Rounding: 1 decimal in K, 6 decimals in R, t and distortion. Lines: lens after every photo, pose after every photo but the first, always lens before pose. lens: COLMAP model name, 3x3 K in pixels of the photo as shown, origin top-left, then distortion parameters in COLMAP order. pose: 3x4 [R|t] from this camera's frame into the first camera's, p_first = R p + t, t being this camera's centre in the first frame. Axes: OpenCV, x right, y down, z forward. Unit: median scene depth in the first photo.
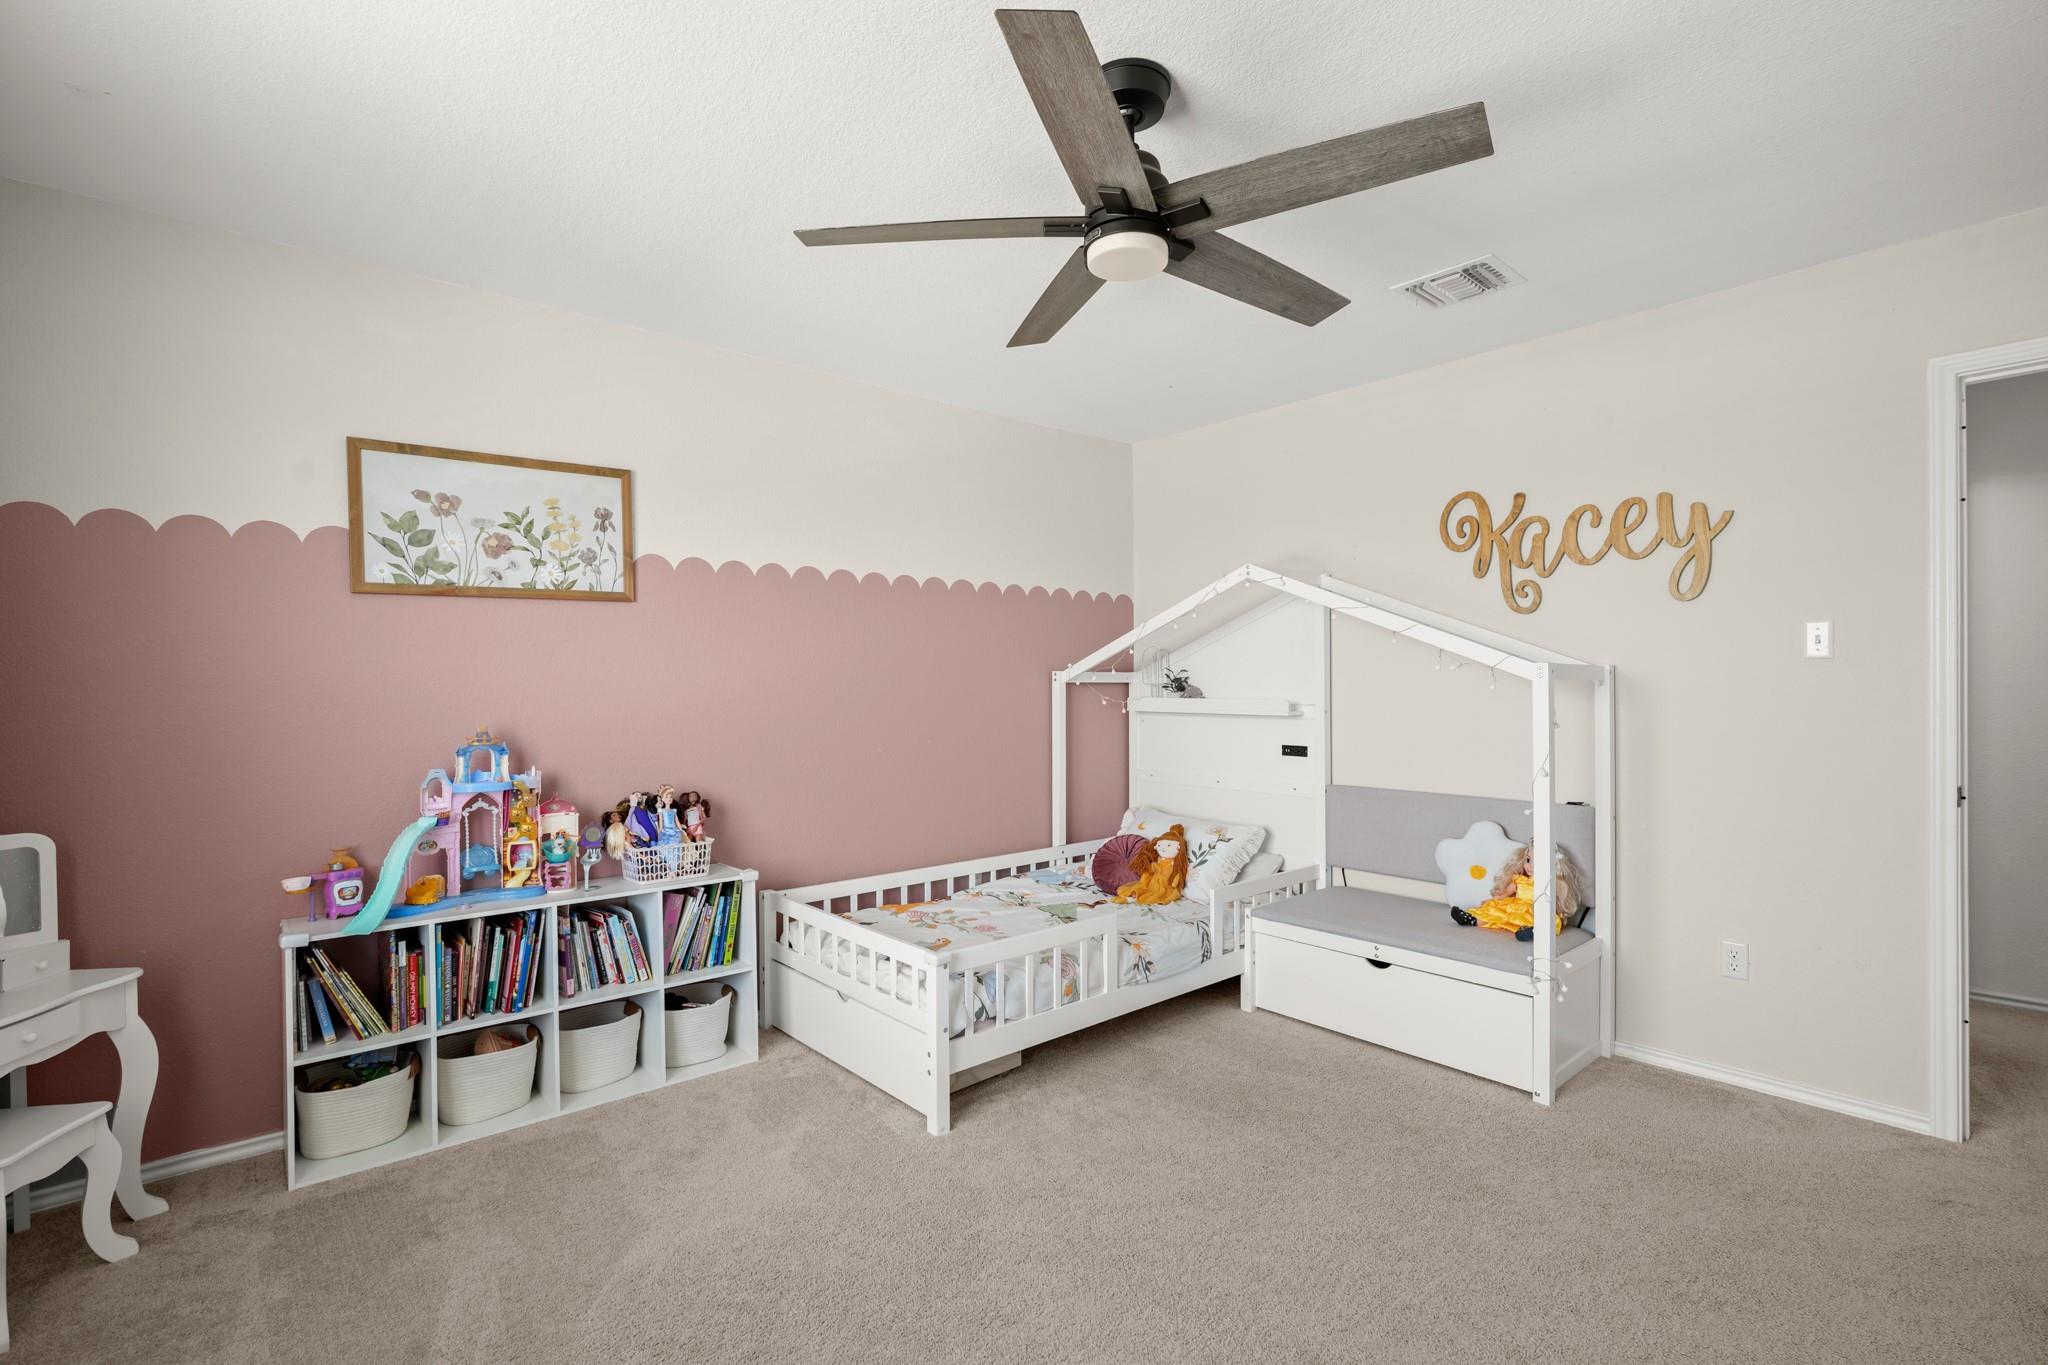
lens RADIAL K [[929.0, 0, 1033.5], [0, 929.0, 688.3], [0, 0, 1]] dist [-0.000829, 0.000309]
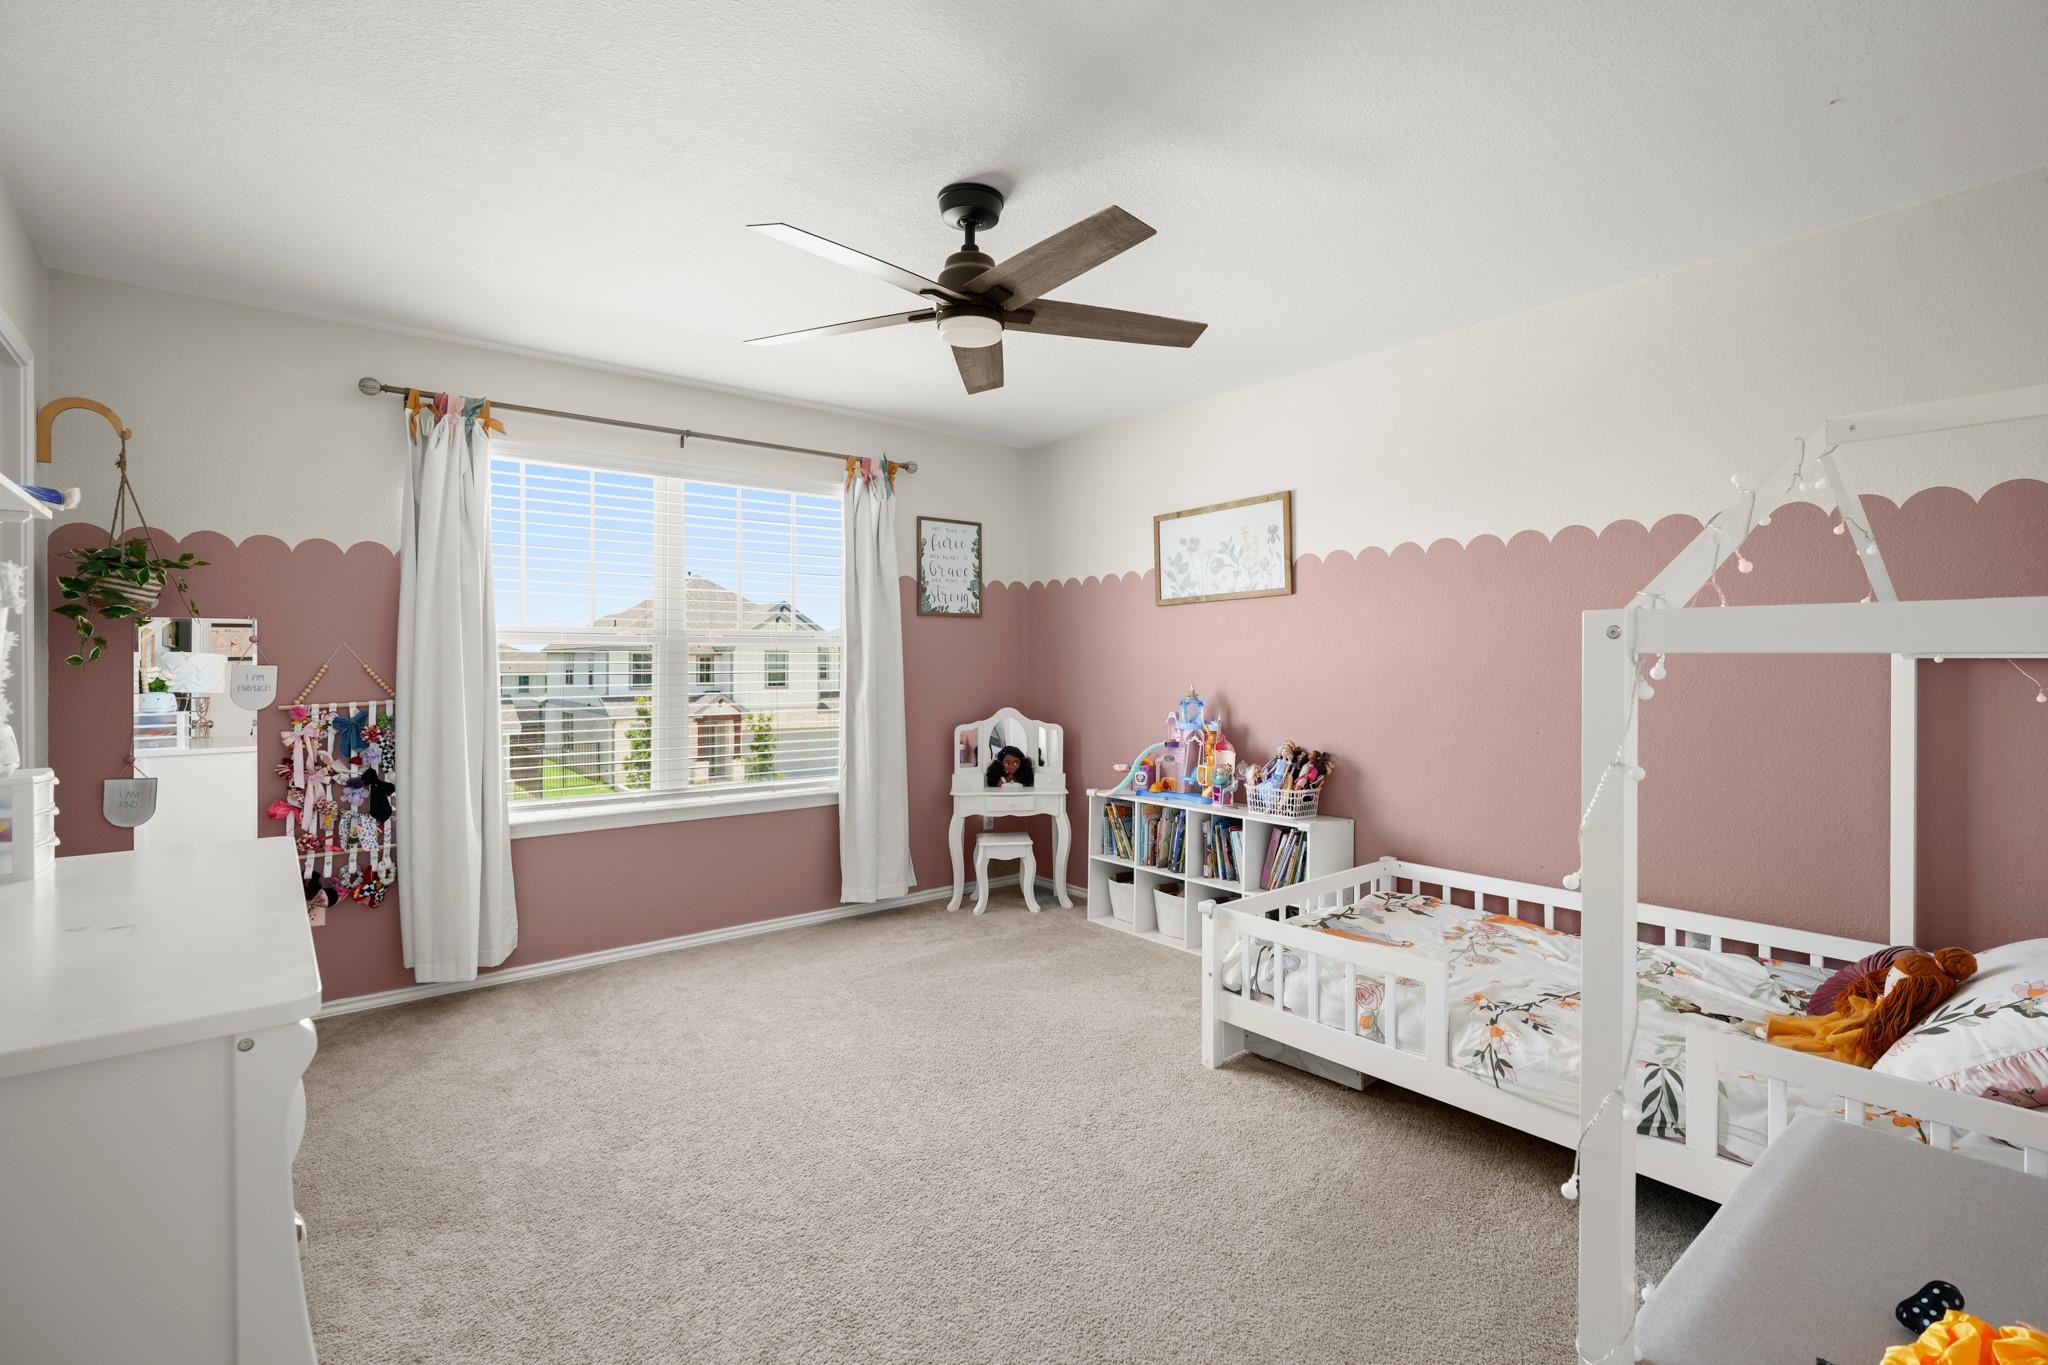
lens RADIAL K [[924.9, 0, 1030.8], [0, 924.9, 670.5], [0, 0, 1]] dist [-0.001151, -0.000057]
pose [[-0.012465, 0.011960, -0.999851, 0.885938], [-0.008810, 0.999888, 0.012070, -0.001911], [0.999883, 0.008959, -0.012358, 0.710489]]
